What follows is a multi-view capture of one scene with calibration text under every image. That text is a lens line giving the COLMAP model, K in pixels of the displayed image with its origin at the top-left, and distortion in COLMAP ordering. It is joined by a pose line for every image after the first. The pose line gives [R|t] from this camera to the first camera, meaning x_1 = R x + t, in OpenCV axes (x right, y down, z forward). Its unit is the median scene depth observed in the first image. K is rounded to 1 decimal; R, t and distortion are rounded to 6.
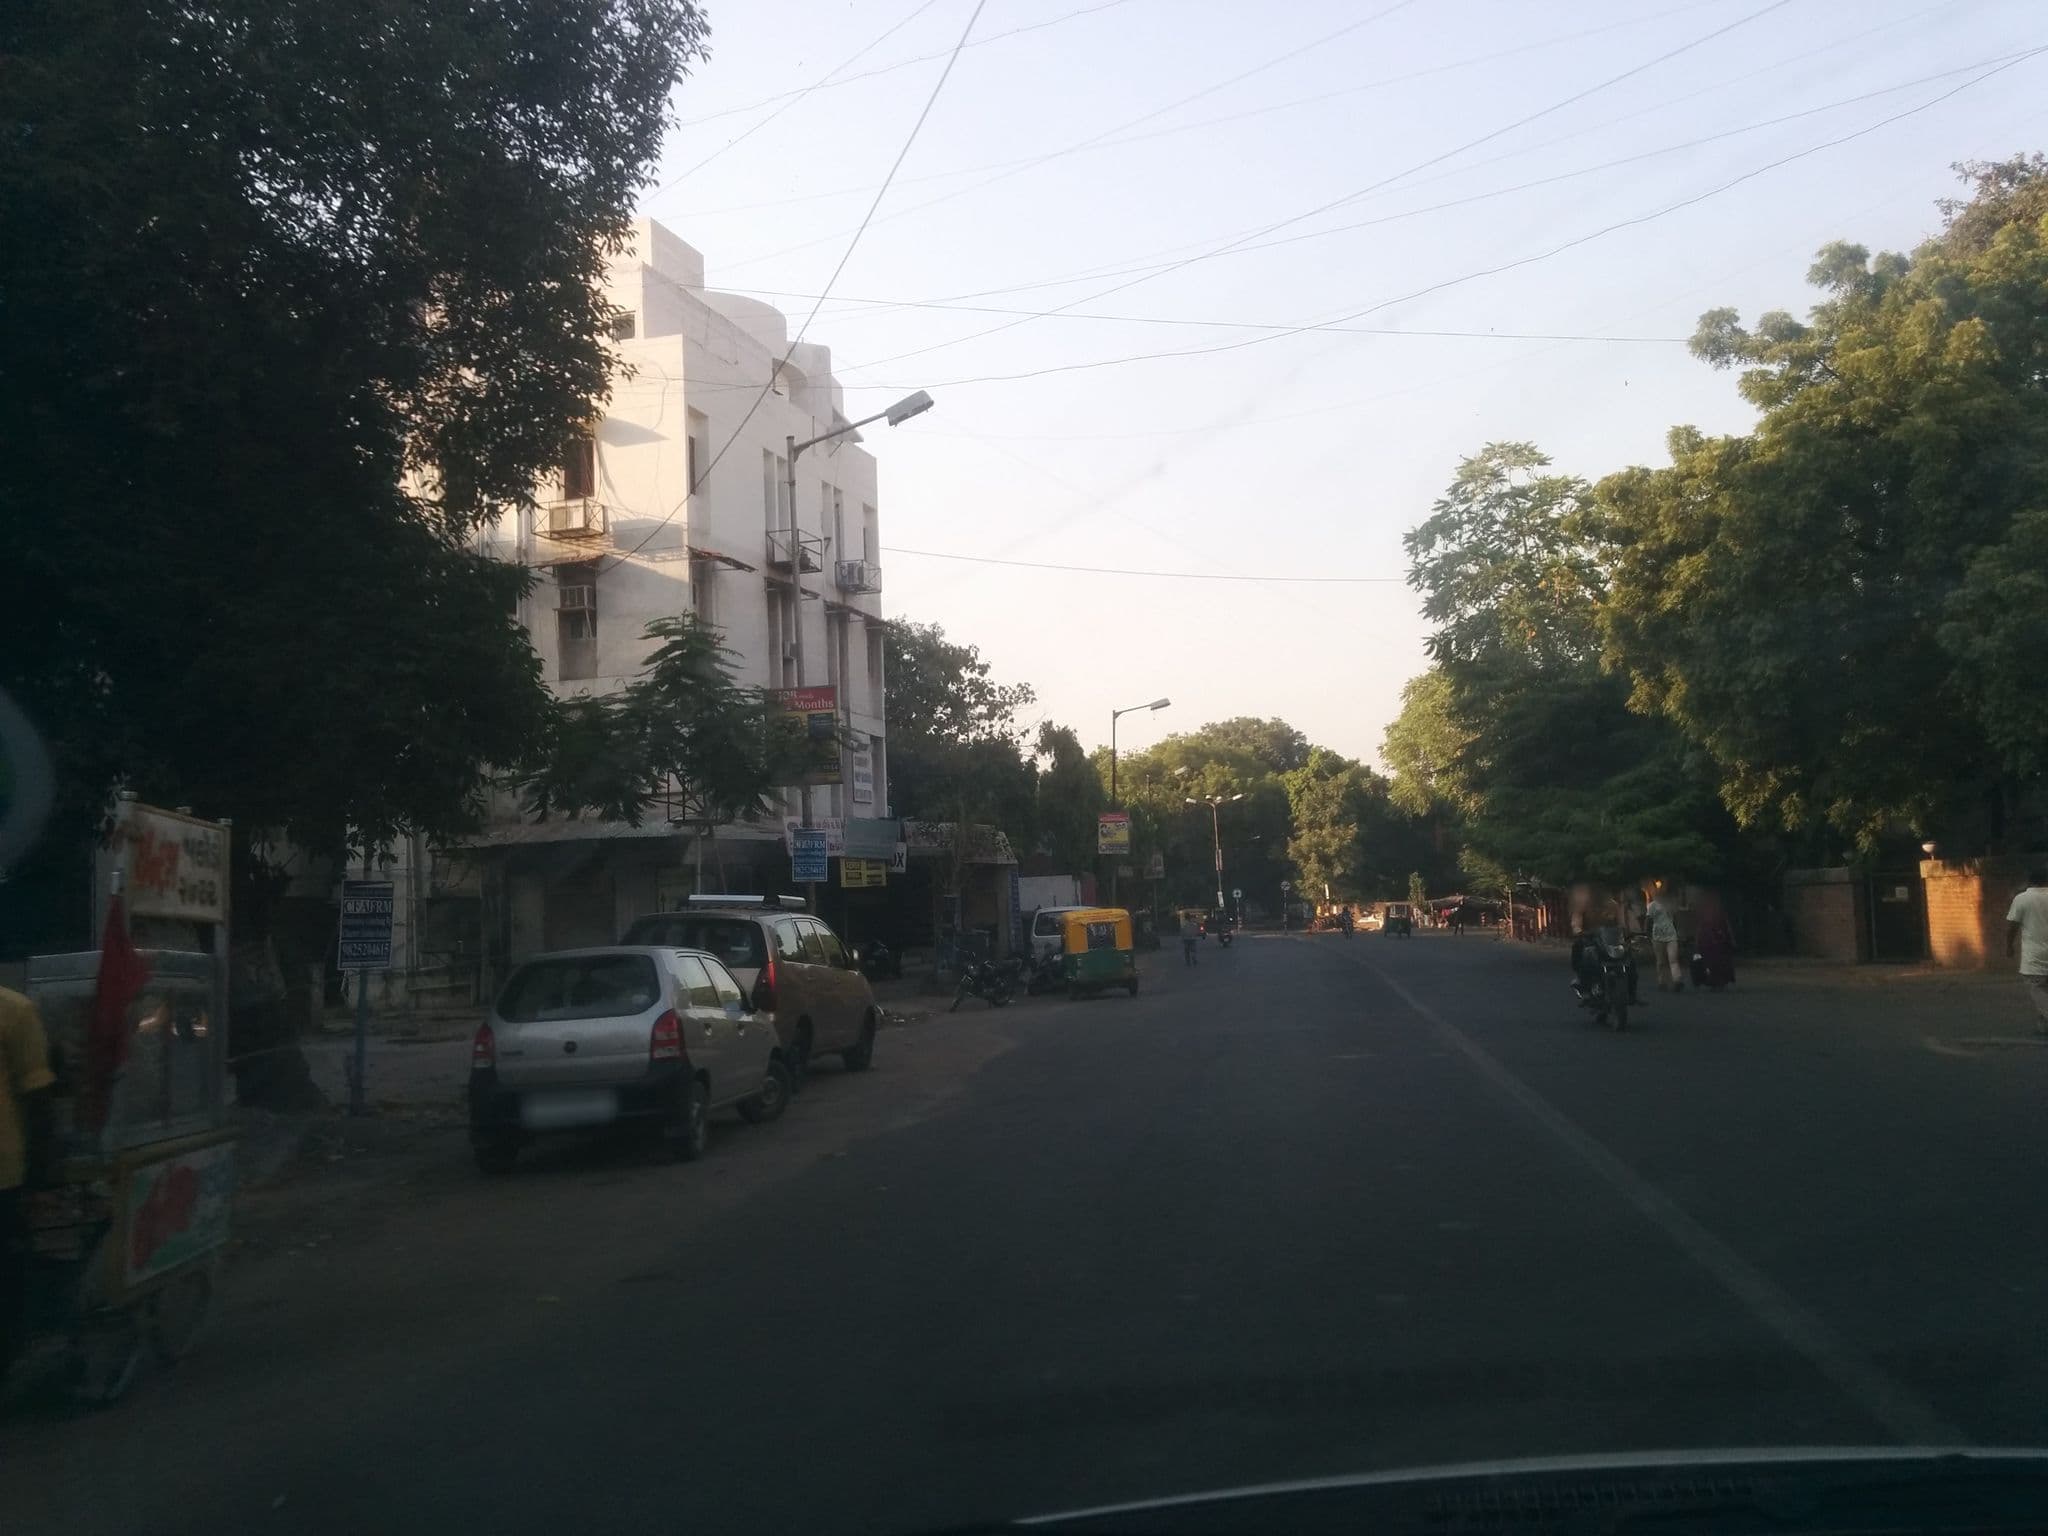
lens RADIAL K [[1550.2, 0, 1024.0], [0, 1550.2, 768.0], [0, 0, 1]] dist [0.002816, 0.005185]
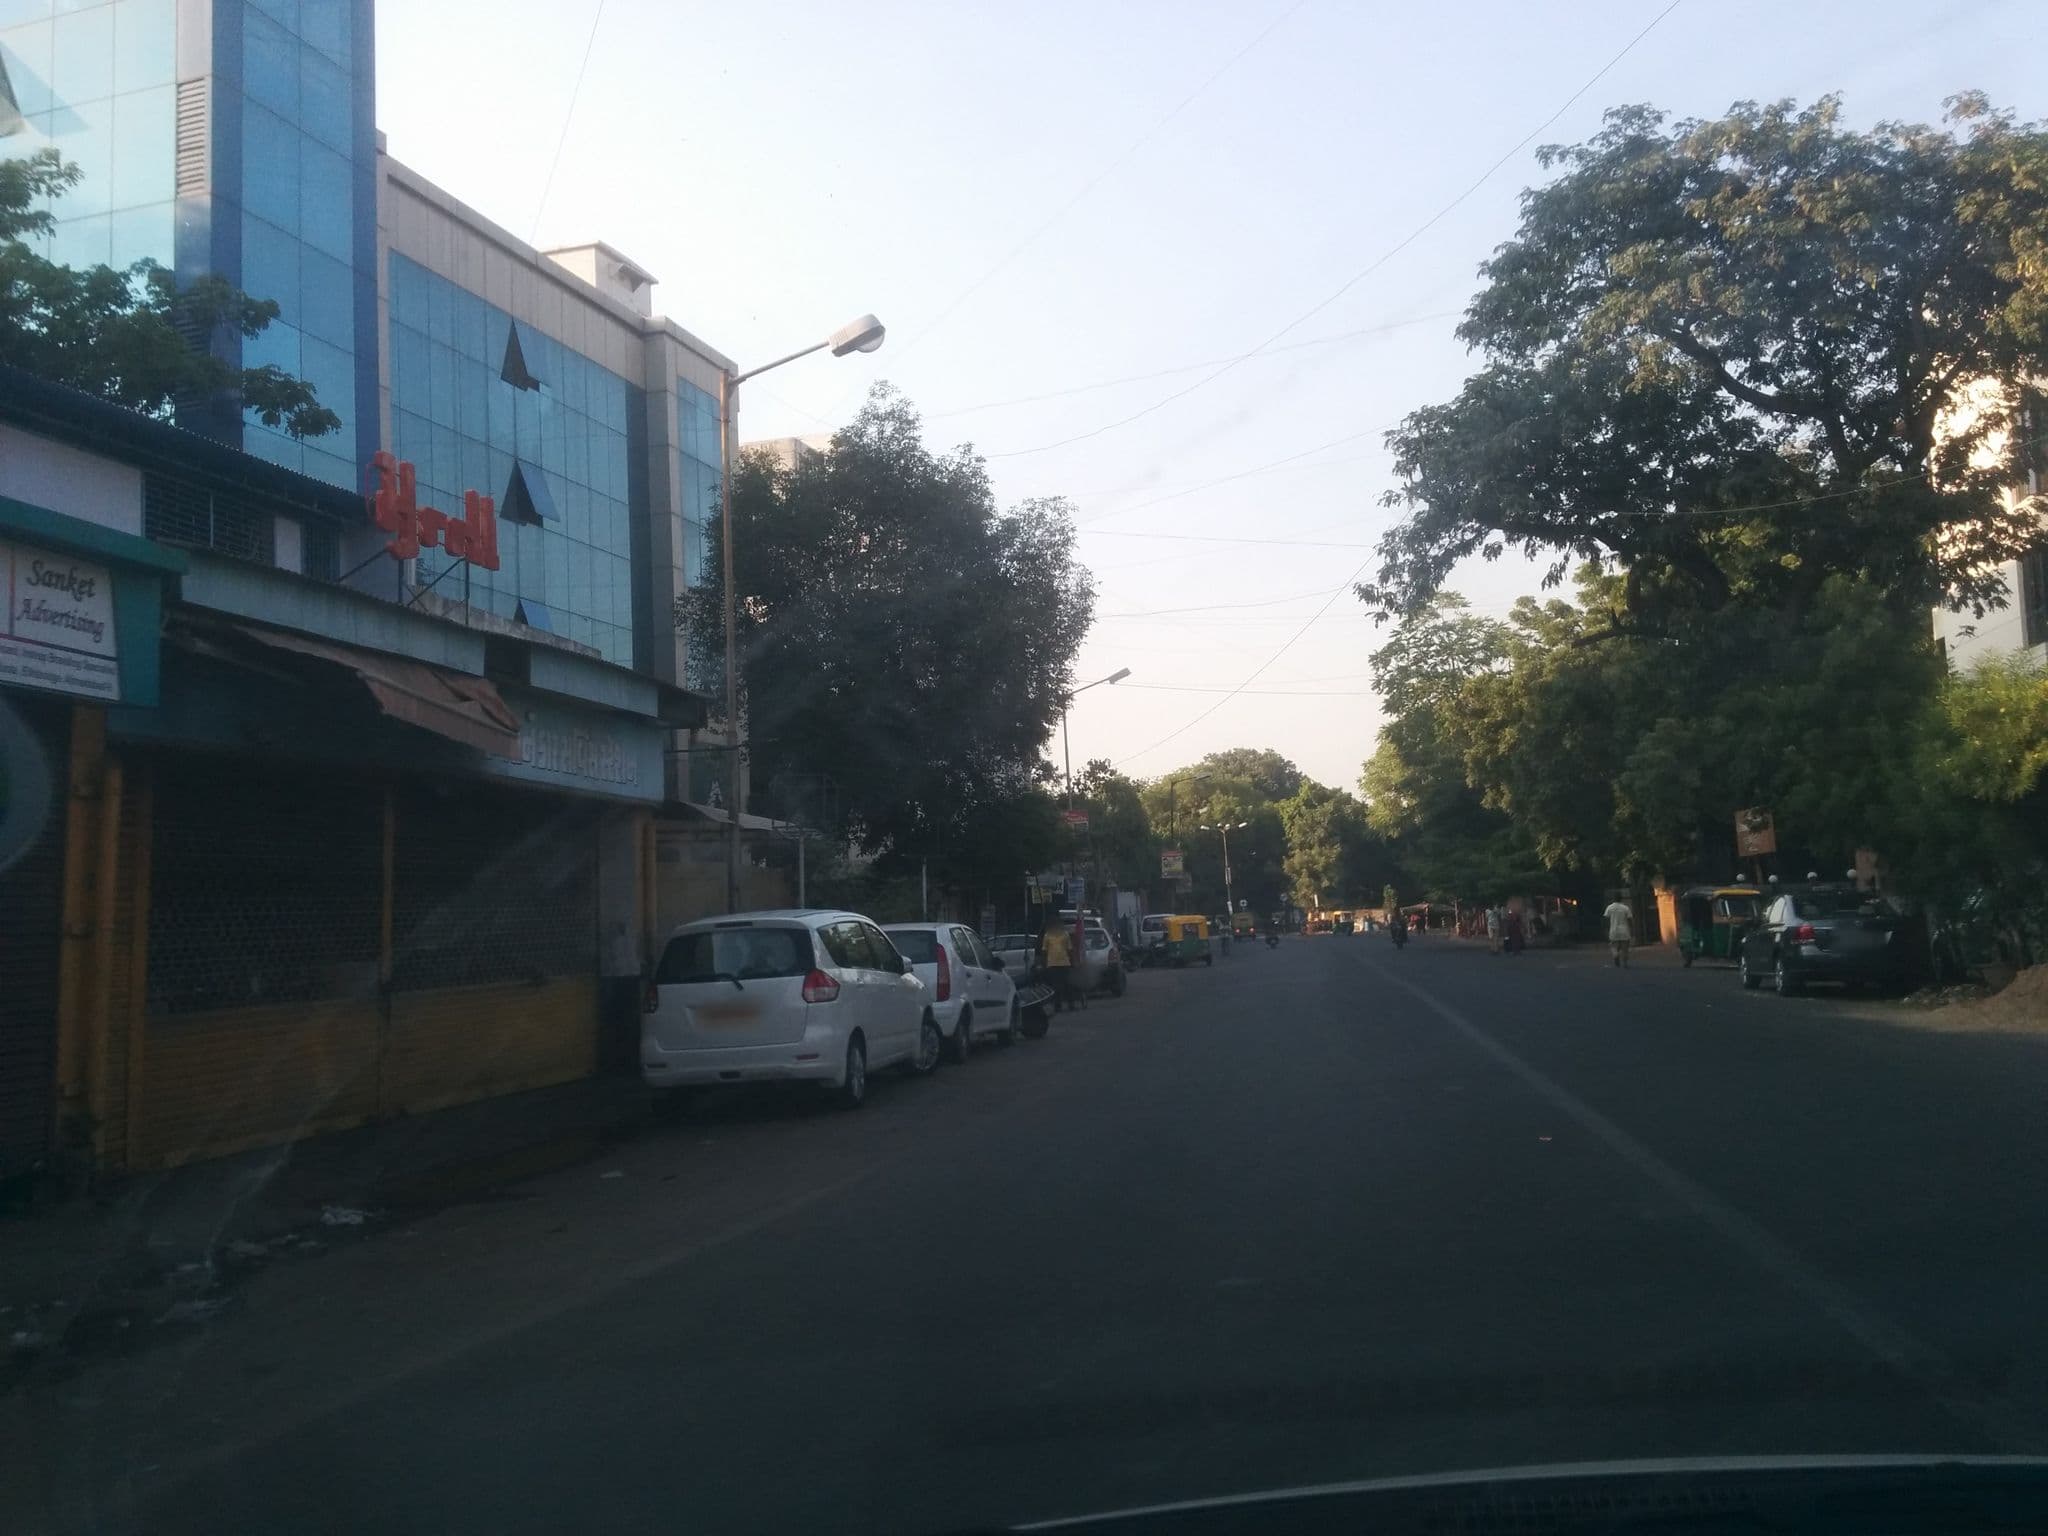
lens RADIAL K [[1485.8, 0, 1024.0], [0, 1485.8, 768.0], [0, 0, 1]] dist [0.047963, -0.001974]
pose [[0.999971, -0.007542, 0.001432, -0.066142], [0.007556, 0.999926, -0.009514, -0.028896], [-0.001360, 0.009524, 0.999954, -0.322603]]
